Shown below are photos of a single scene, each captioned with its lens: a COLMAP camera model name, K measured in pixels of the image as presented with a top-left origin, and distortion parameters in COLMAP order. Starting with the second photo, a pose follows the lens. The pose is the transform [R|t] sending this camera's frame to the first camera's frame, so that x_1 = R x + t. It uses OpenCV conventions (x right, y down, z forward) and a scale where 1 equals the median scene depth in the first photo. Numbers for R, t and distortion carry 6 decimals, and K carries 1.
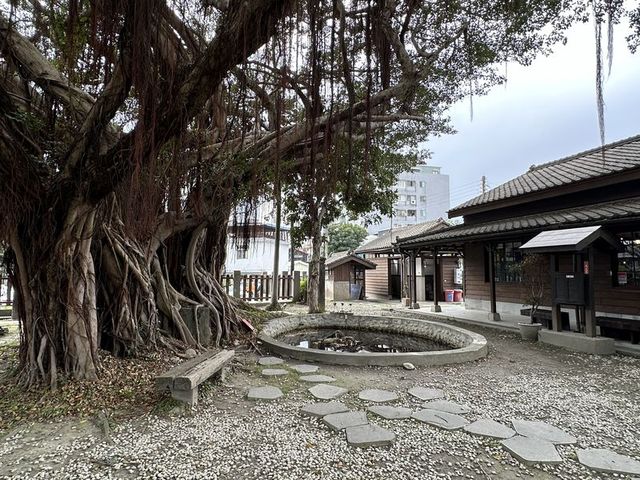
lens RADIAL K [[398.2, 0, 318.1], [0, 398.2, 239.0], [0, 0, 1]] dist [-0.001268, 0.000297]
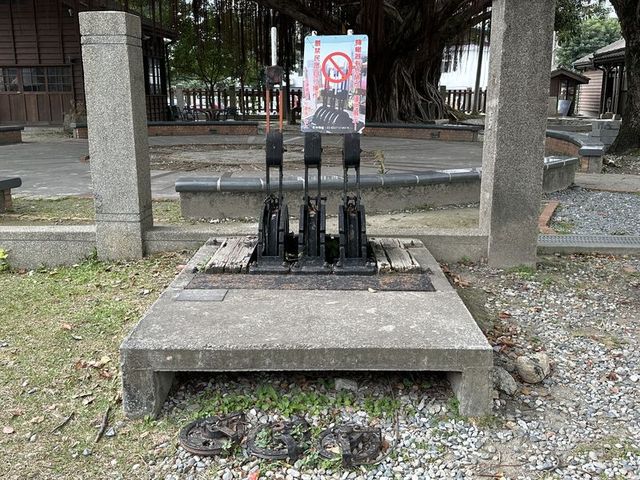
lens RADIAL K [[626.2, 0, 317.0], [0, 626.2, 239.7], [0, 0, 1]] dist [0.020578, 0.000000]
pose [[0.931701, 0.079262, -0.354473, 0.336827], [0.033199, 0.953233, 0.300408, -0.136205], [0.361706, -0.291659, 0.885496, -2.169233]]
